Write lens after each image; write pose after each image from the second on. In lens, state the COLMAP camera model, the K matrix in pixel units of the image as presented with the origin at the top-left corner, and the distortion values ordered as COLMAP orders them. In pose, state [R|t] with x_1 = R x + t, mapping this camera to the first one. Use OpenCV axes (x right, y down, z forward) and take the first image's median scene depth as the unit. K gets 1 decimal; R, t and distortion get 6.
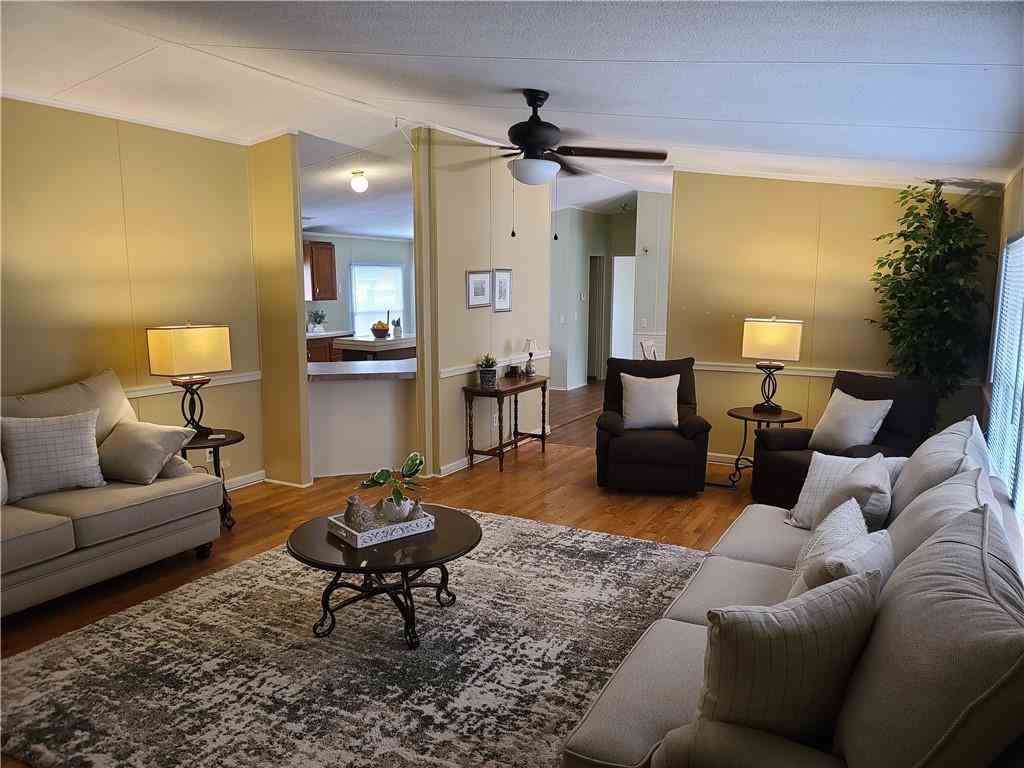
lens RADIAL K [[746.6, 0, 518.9], [0, 746.6, 392.0], [0, 0, 1]] dist [0.074062, -0.059277]
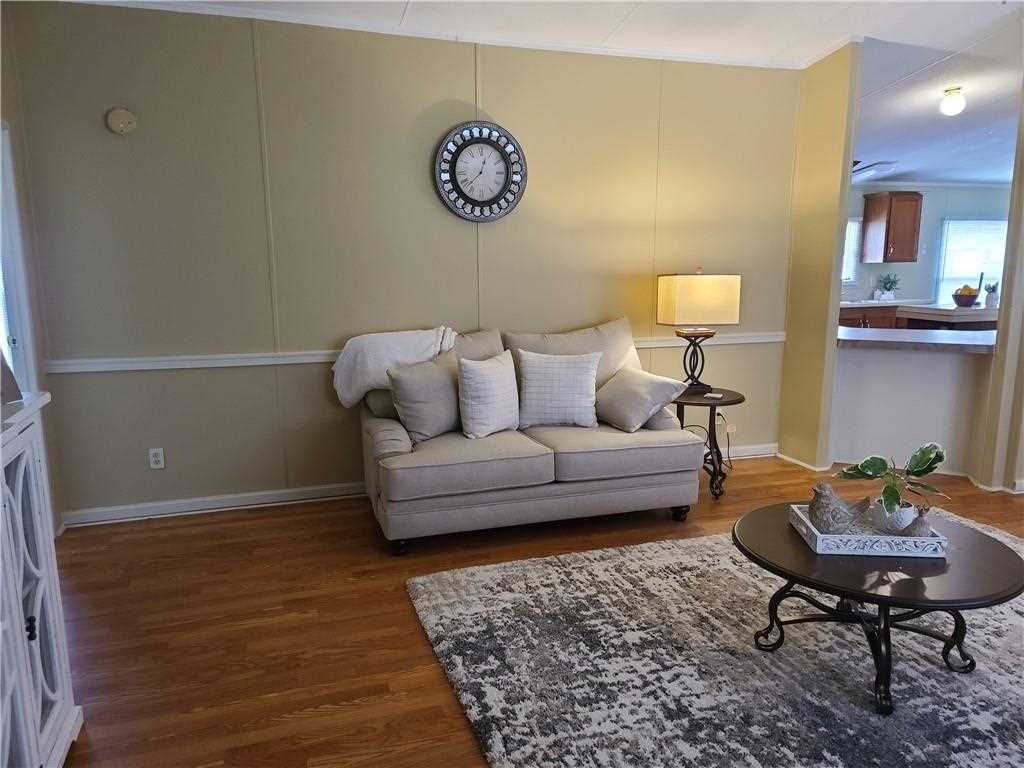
lens RADIAL K [[746.6, 0, 511.8], [0, 746.6, 395.7], [0, 0, 1]] dist [0.074062, -0.059277]
pose [[0.729049, 0.117417, -0.674316, 0.048147], [-0.095225, 0.992995, 0.069953, 0.024901], [0.677805, 0.013213, 0.735123, 0.212055]]
